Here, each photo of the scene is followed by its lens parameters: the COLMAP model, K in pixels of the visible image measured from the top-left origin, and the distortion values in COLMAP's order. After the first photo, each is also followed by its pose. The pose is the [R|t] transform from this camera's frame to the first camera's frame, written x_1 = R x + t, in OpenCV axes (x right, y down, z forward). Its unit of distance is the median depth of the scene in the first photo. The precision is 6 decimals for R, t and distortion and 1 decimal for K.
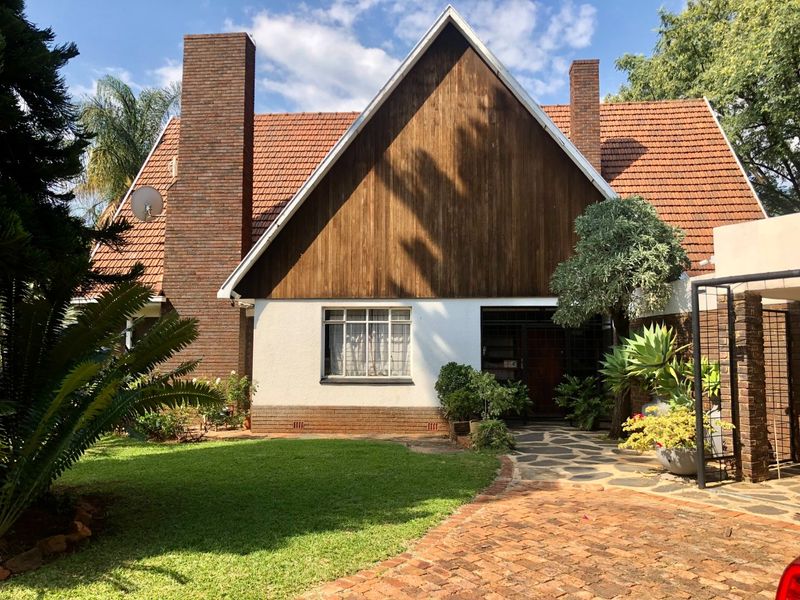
lens RADIAL K [[675.5, 0, 400.0], [0, 675.5, 300.0], [0, 0, 1]] dist [0.072543, -0.003879]
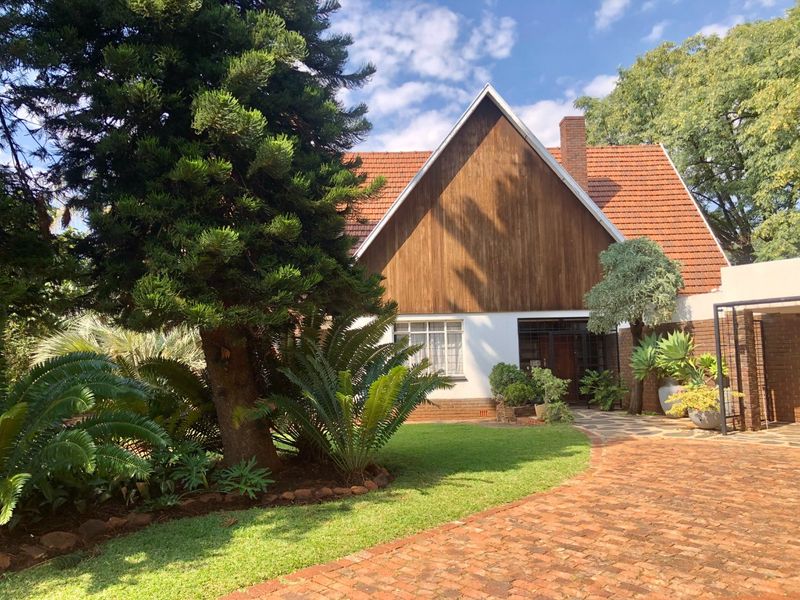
lens RADIAL K [[675.5, 0, 400.0], [0, 675.5, 300.0], [0, 0, 1]] dist [0.072543, -0.003879]
pose [[0.994342, -0.016580, 0.104927, -0.232974], [0.017541, 0.999812, -0.008248, -0.018621], [-0.104770, 0.010042, 0.994446, -0.250291]]
